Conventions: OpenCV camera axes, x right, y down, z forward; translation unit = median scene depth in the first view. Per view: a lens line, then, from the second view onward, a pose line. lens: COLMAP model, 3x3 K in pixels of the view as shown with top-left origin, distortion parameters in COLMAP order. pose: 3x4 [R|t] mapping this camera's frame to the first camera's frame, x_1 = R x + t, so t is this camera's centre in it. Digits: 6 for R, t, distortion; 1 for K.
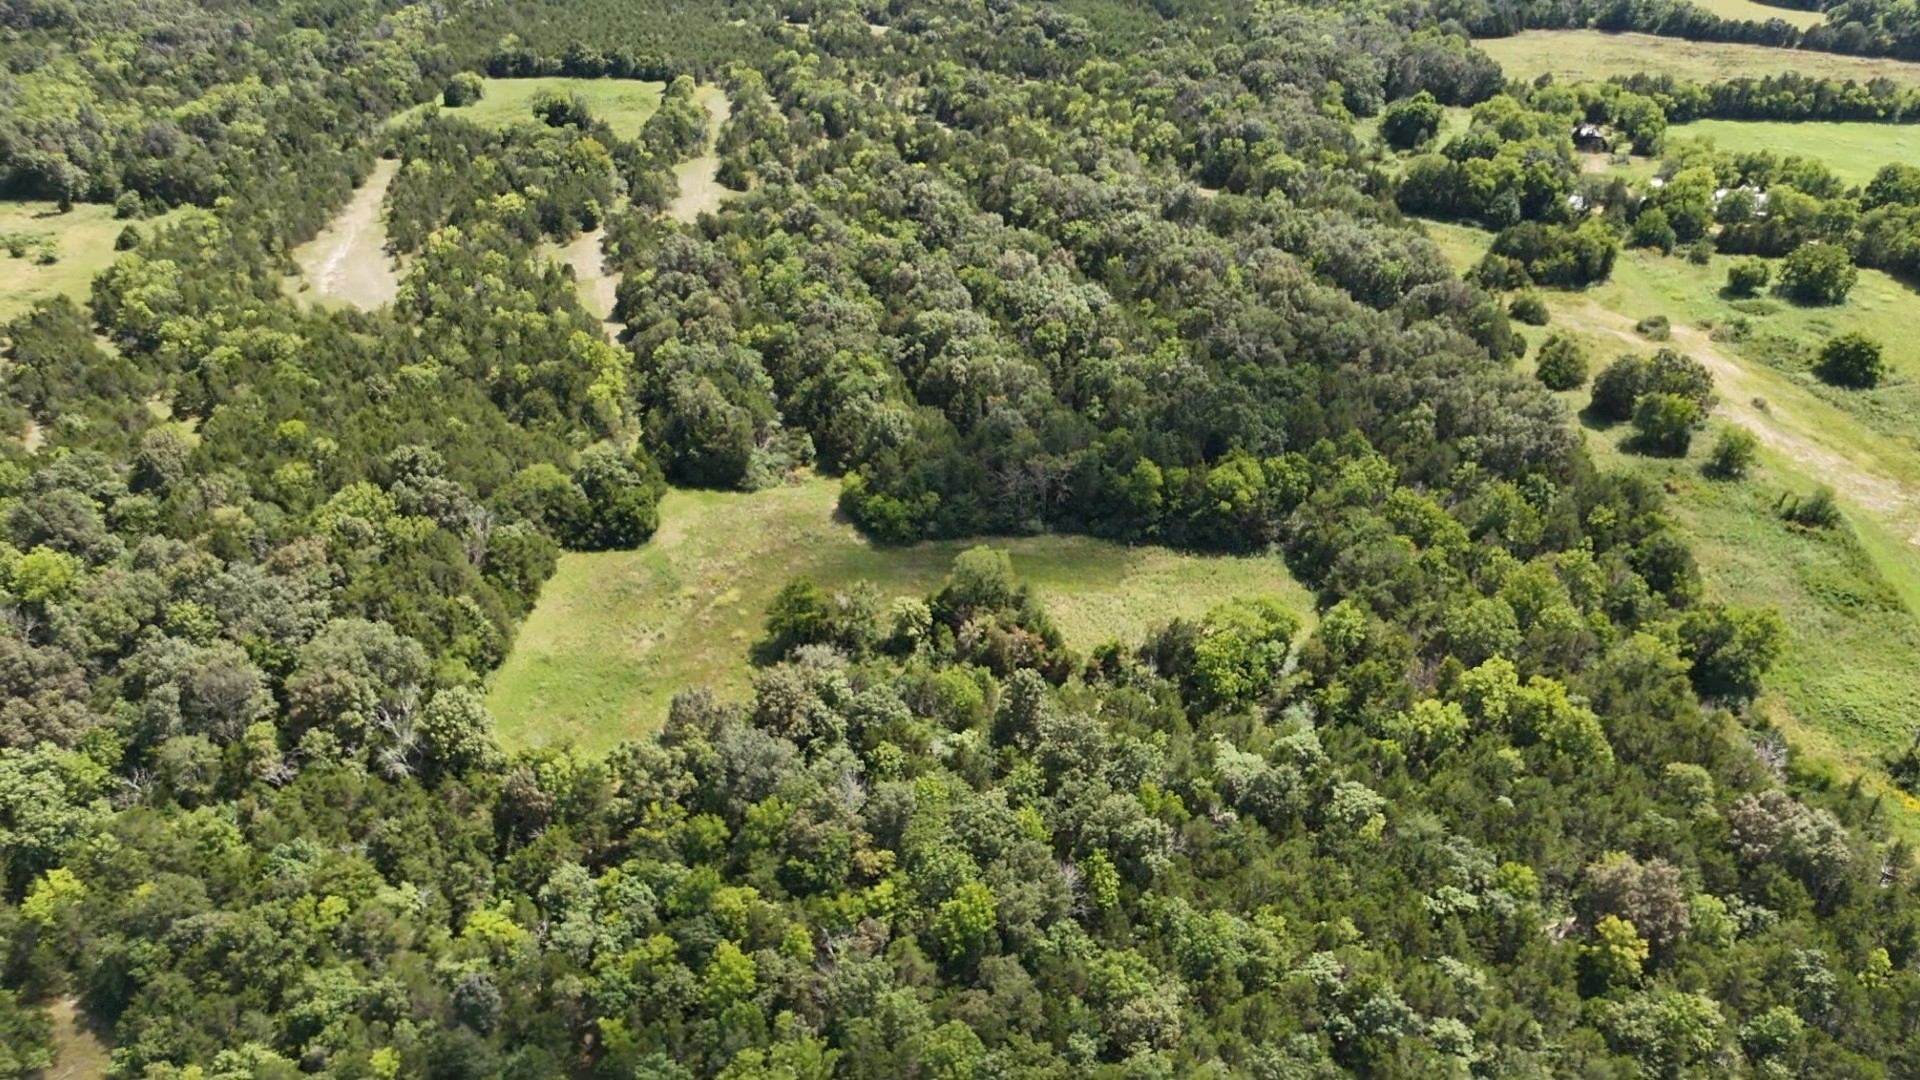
lens RADIAL K [[1430.1, 0, 960.0], [0, 1430.1, 540.0], [0, 0, 1]] dist [0.089907, -0.094528]
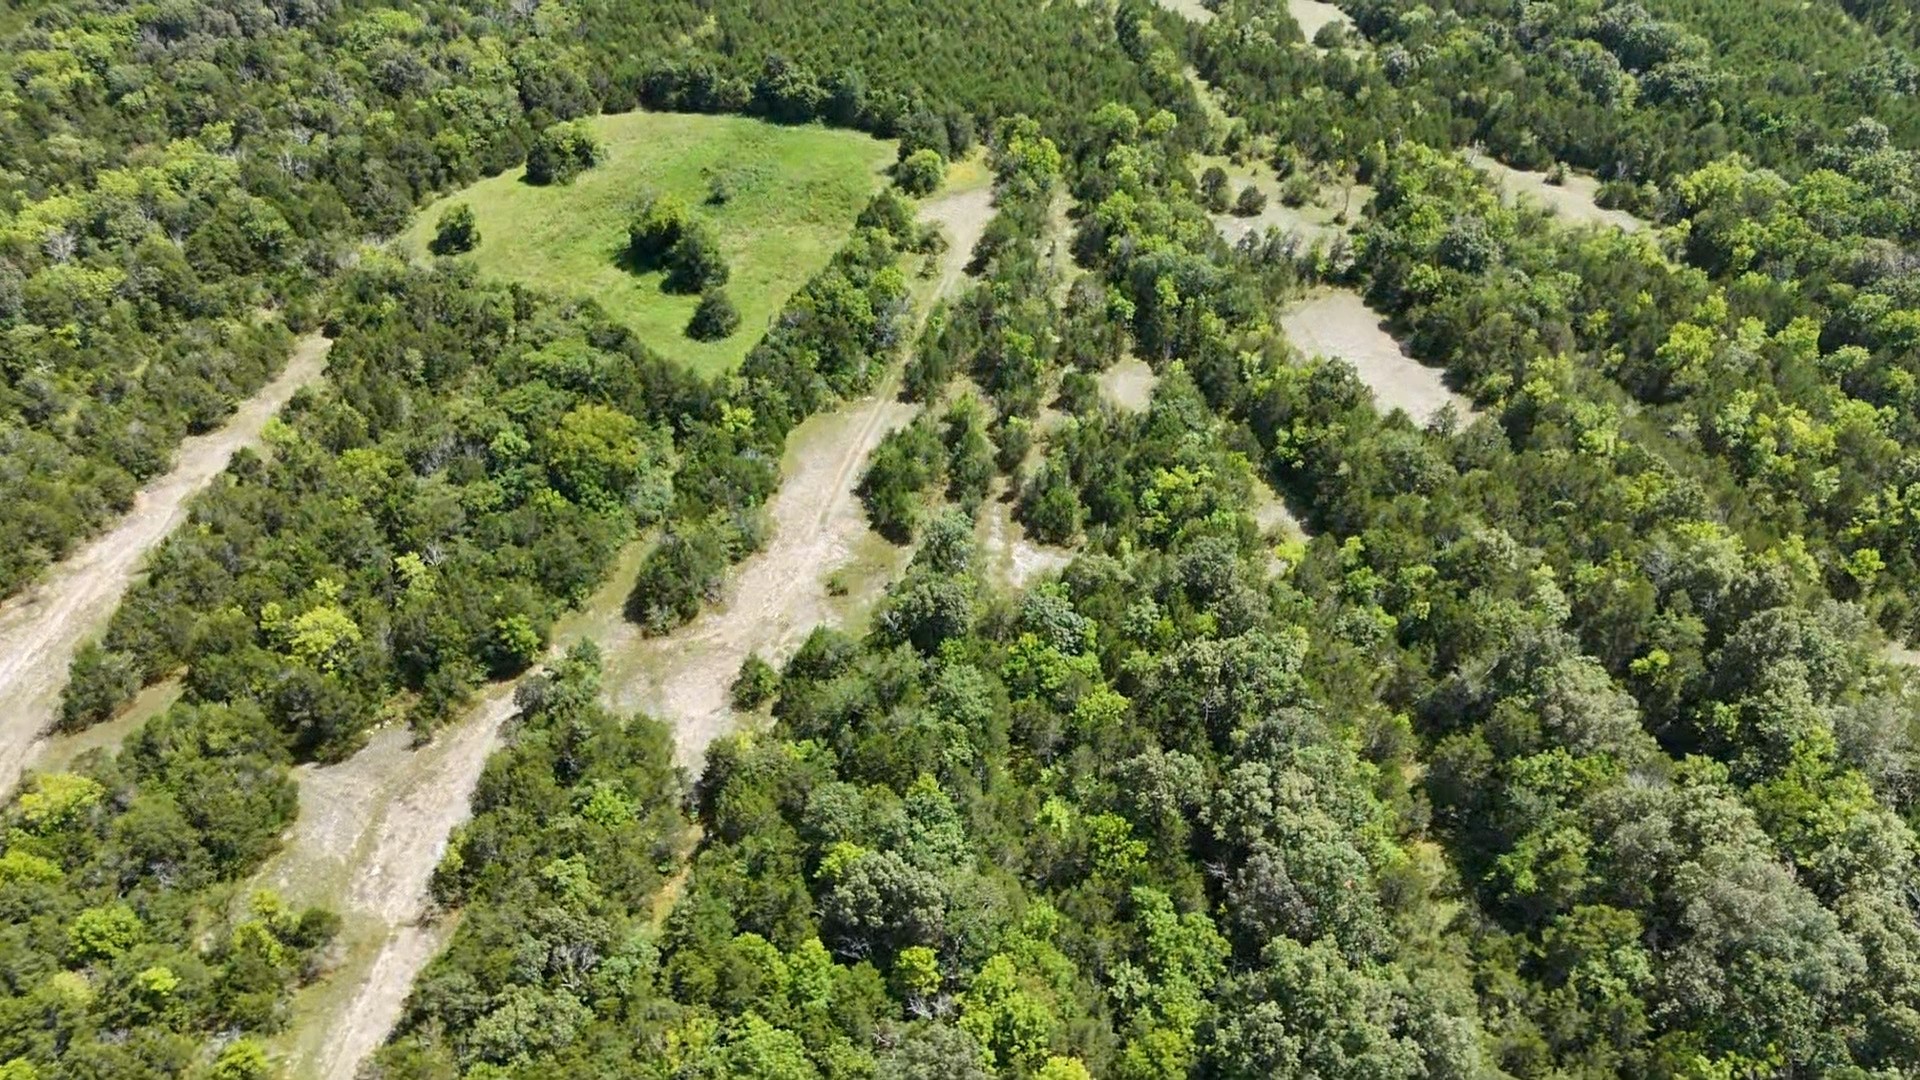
lens RADIAL K [[1430.1, 0, 960.0], [0, 1430.1, 540.0], [0, 0, 1]] dist [0.089907, -0.094528]
pose [[0.953889, 0.158608, -0.254832, -0.010440], [-0.128391, 0.983003, 0.131228, -0.236773], [0.271314, -0.092459, 0.958040, 0.433870]]
